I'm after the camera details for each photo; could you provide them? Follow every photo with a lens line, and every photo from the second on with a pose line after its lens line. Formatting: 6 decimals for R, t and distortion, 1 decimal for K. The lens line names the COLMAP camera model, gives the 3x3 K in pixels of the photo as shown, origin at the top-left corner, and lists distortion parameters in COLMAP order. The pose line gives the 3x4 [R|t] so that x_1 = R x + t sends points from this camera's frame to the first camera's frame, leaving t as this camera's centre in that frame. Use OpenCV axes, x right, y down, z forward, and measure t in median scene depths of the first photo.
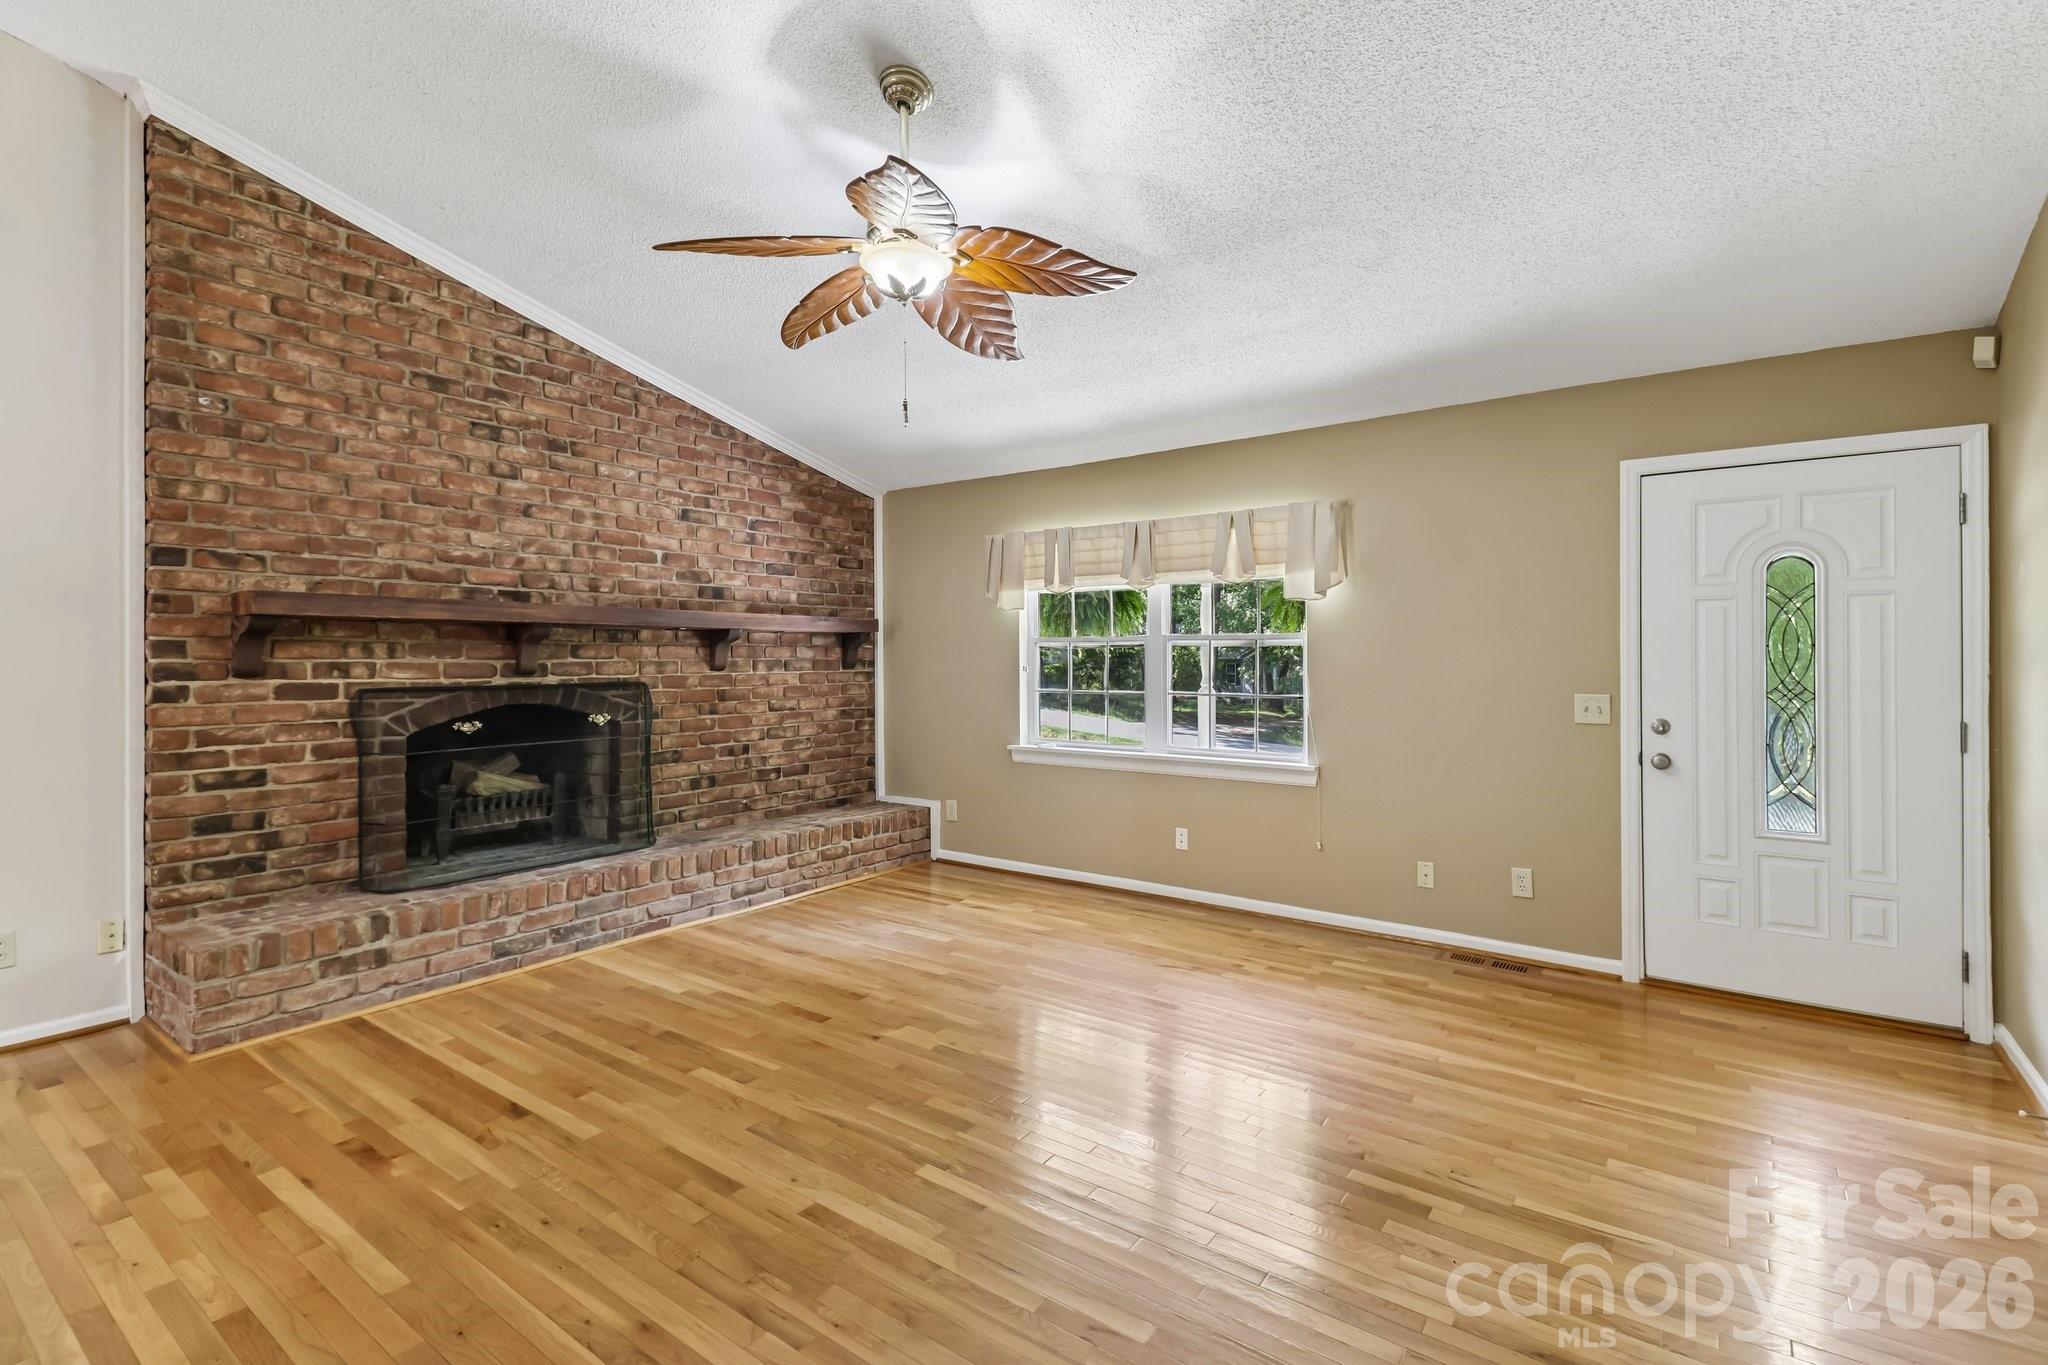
lens RADIAL K [[928.3, 0, 1022.3], [0, 928.3, 654.0], [0, 0, 1]] dist [0.020660, -0.005789]
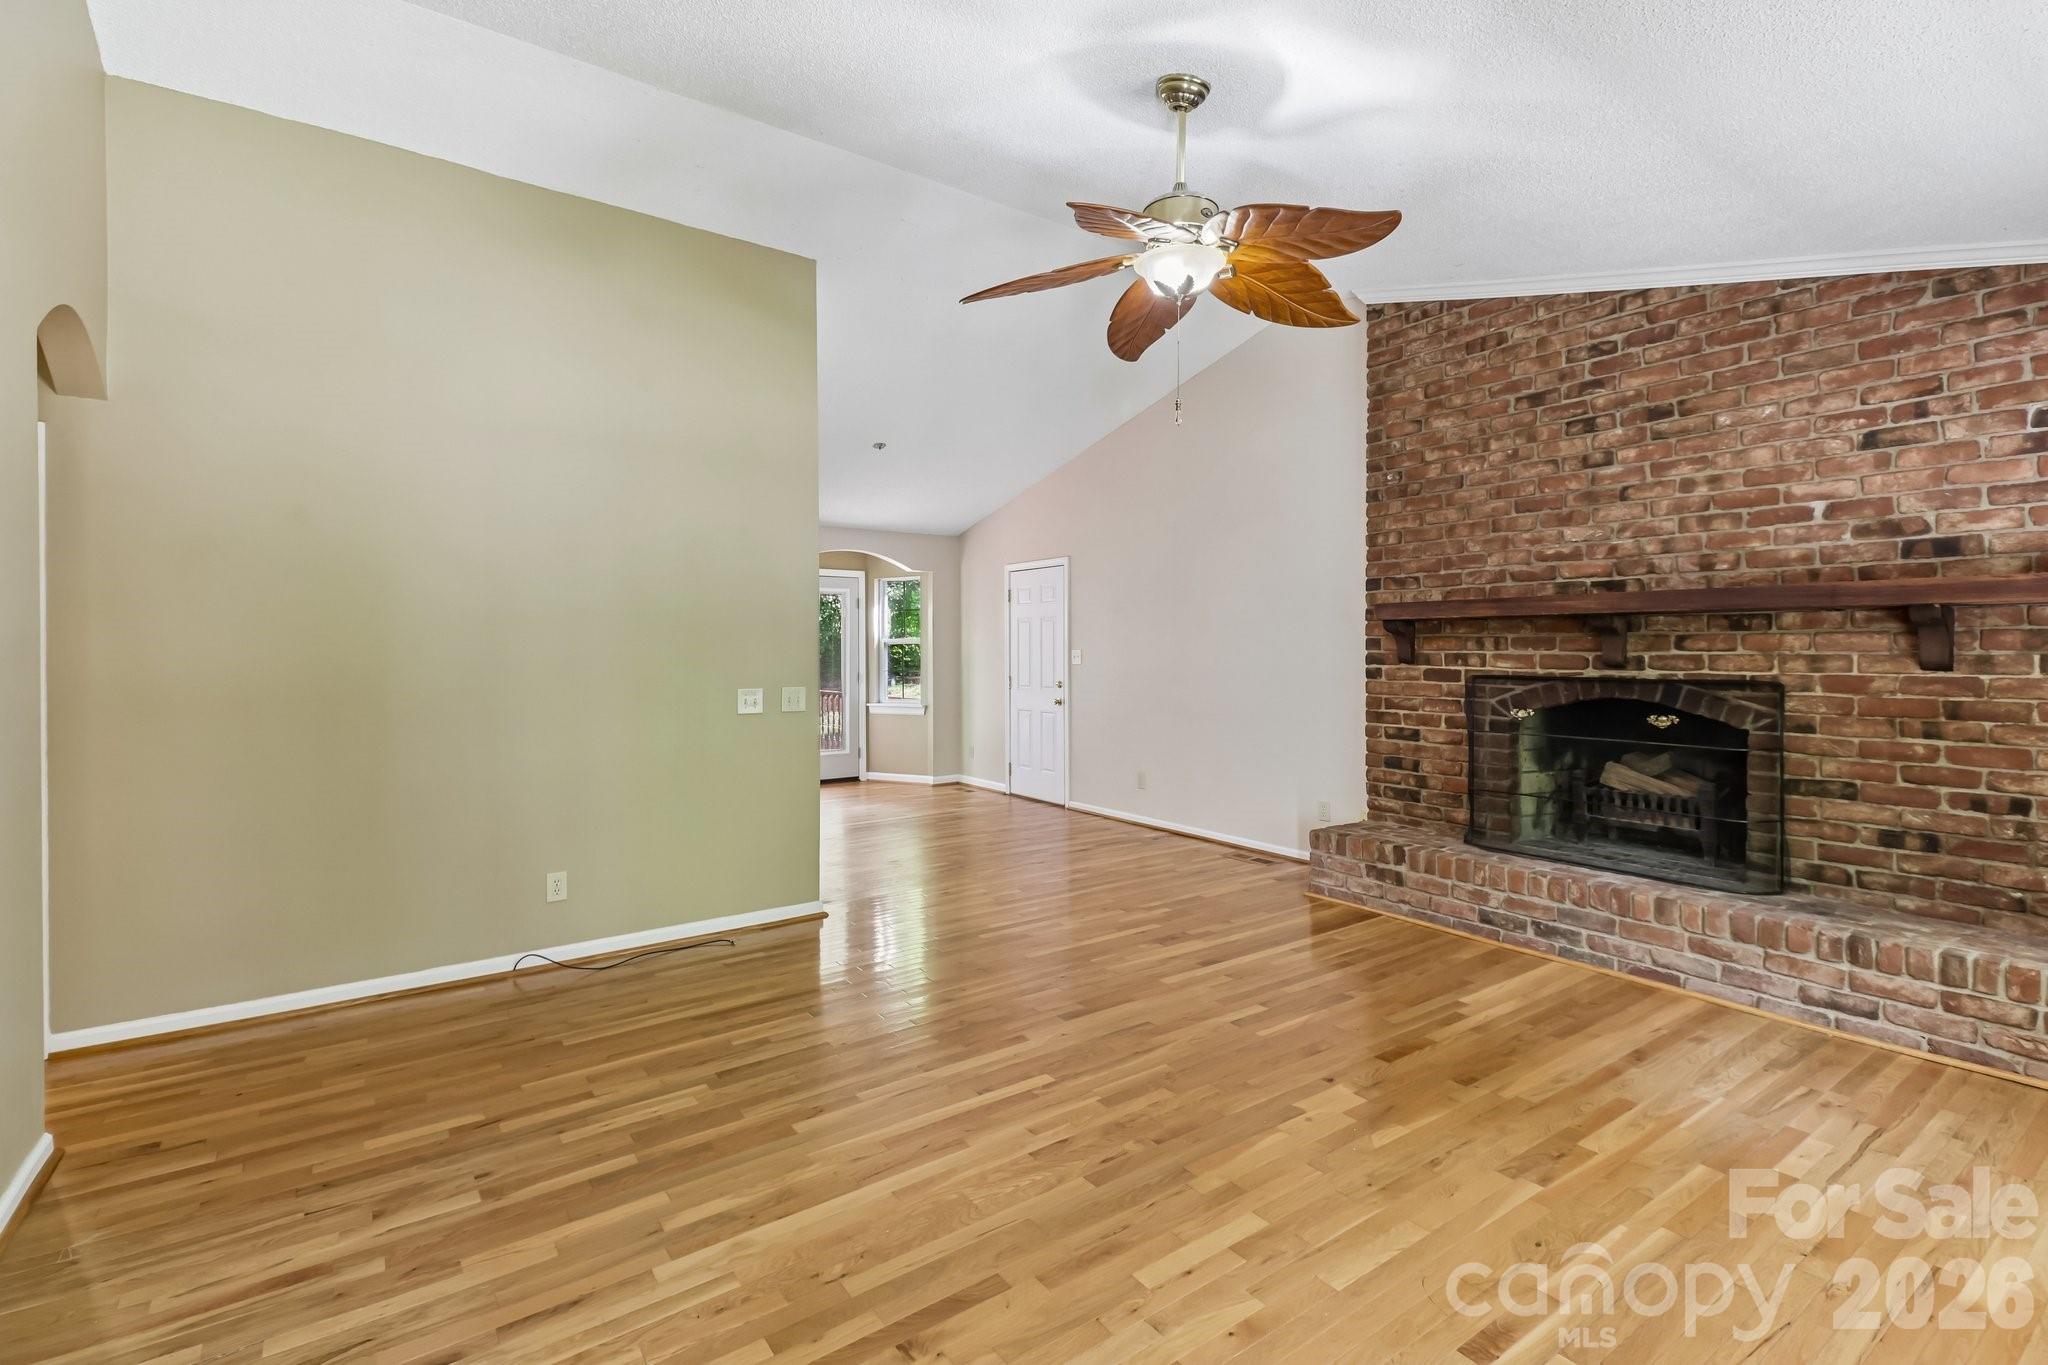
lens RADIAL K [[928.3, 0, 1041.7], [0, 928.3, 656.5], [0, 0, 1]] dist [0.020660, -0.005789]
pose [[-0.309831, 0.009916, -0.950740, 0.587131], [0.006047, 0.999946, 0.008458, -0.000747], [0.950772, -0.003129, -0.309874, 0.774998]]
